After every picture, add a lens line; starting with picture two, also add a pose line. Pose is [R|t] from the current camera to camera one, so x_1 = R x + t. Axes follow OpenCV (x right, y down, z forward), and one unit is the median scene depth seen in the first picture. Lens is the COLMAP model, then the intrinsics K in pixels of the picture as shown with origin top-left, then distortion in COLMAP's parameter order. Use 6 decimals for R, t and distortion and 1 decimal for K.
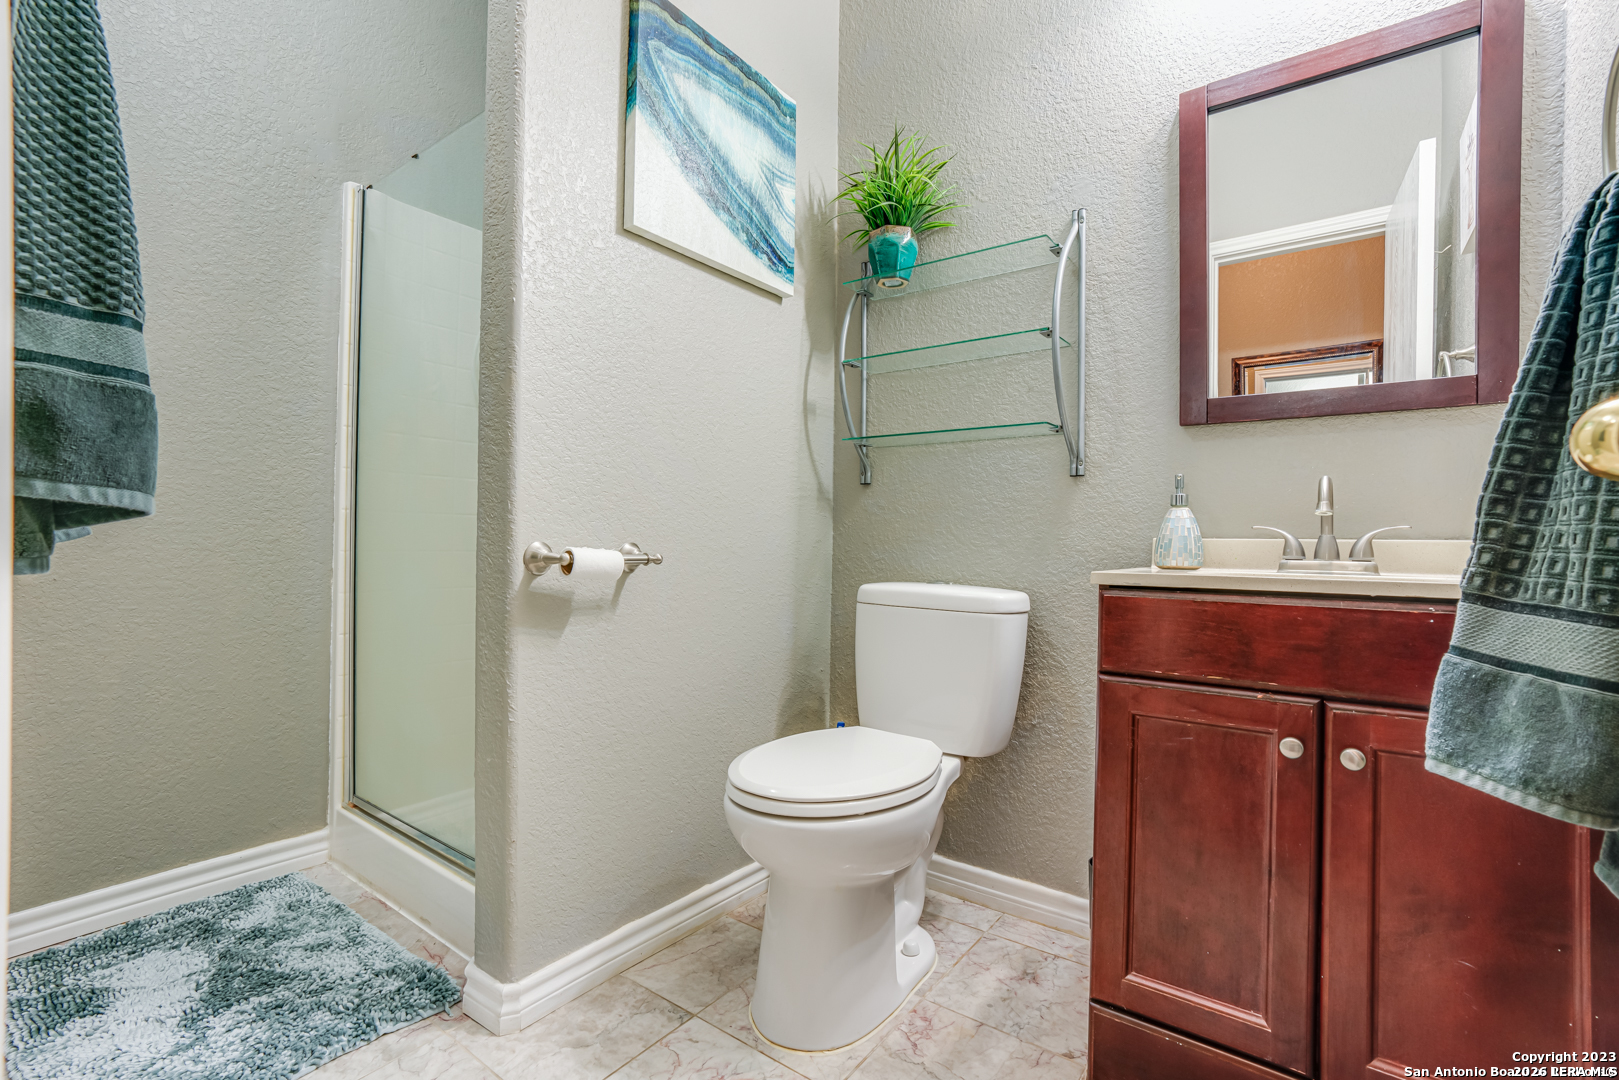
lens RADIAL K [[733.7, 0, 809.5], [0, 733.7, 540.0], [0, 0, 1]] dist [-0.056070, 0.027753]
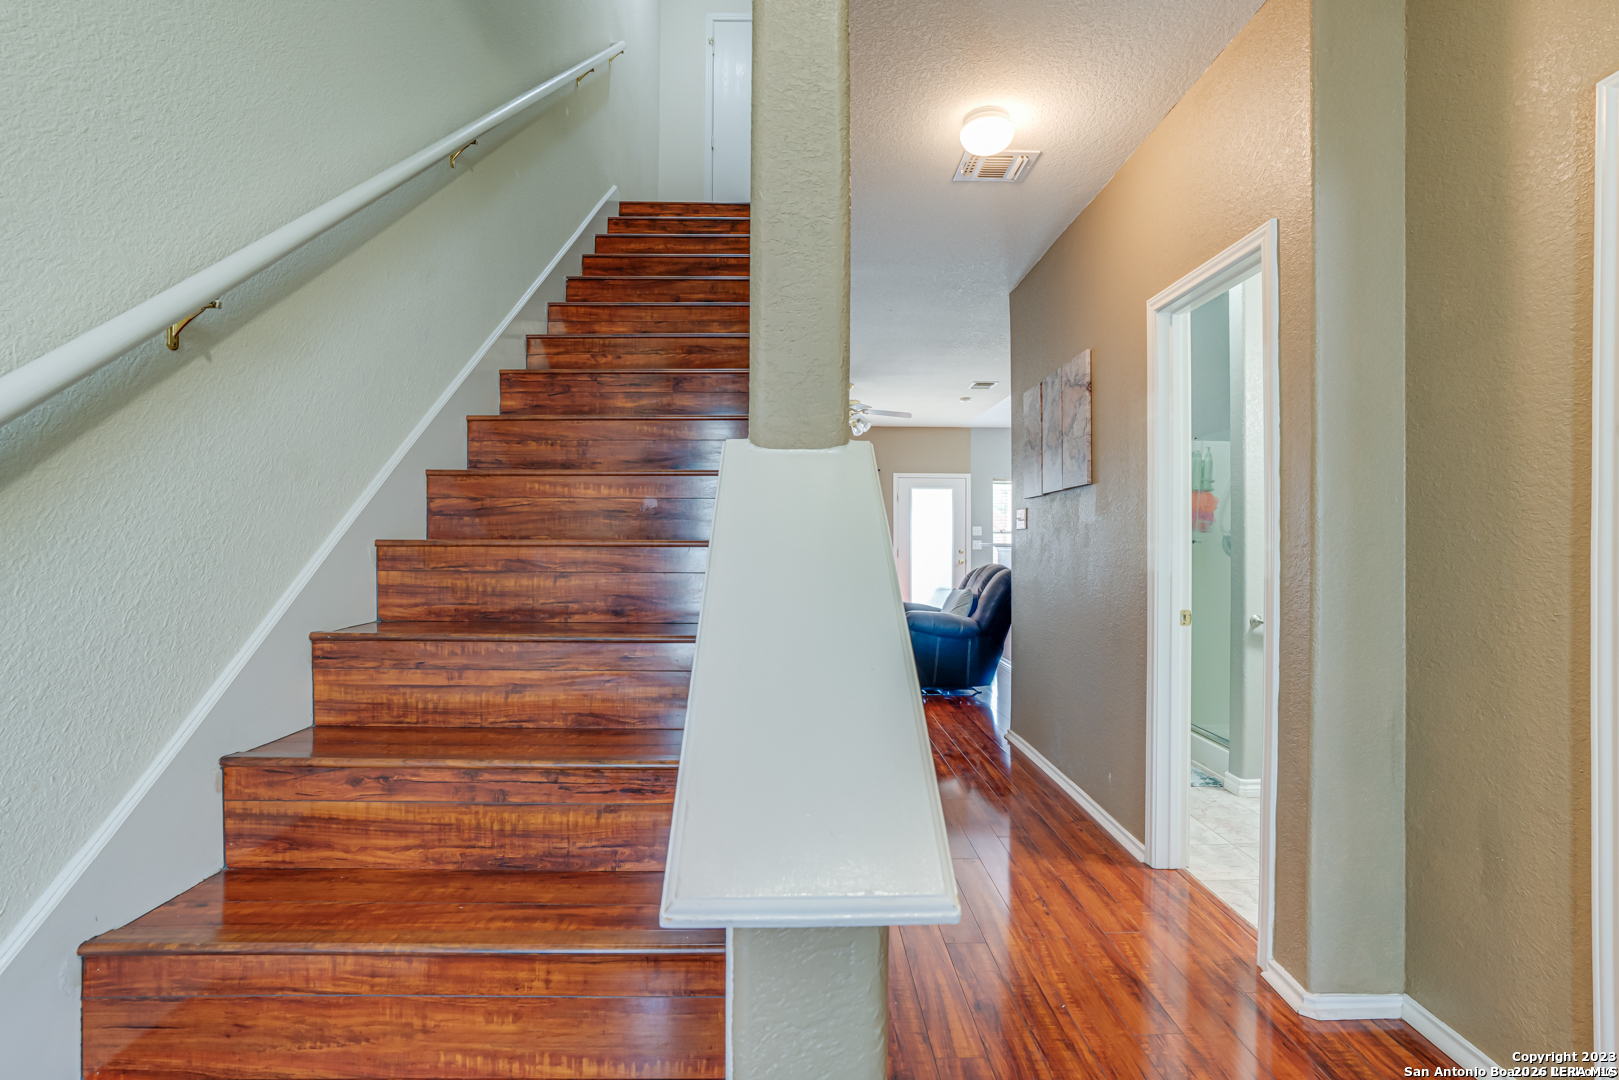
lens RADIAL K [[733.7, 0, 809.5], [0, 733.7, 540.0], [0, 0, 1]] dist [-0.056070, 0.027753]
pose [[0.614931, -0.011850, -0.788492, 0.580197], [0.004544, 0.999924, -0.011484, -0.204711], [0.788568, 0.003479, 0.614938, -1.569368]]
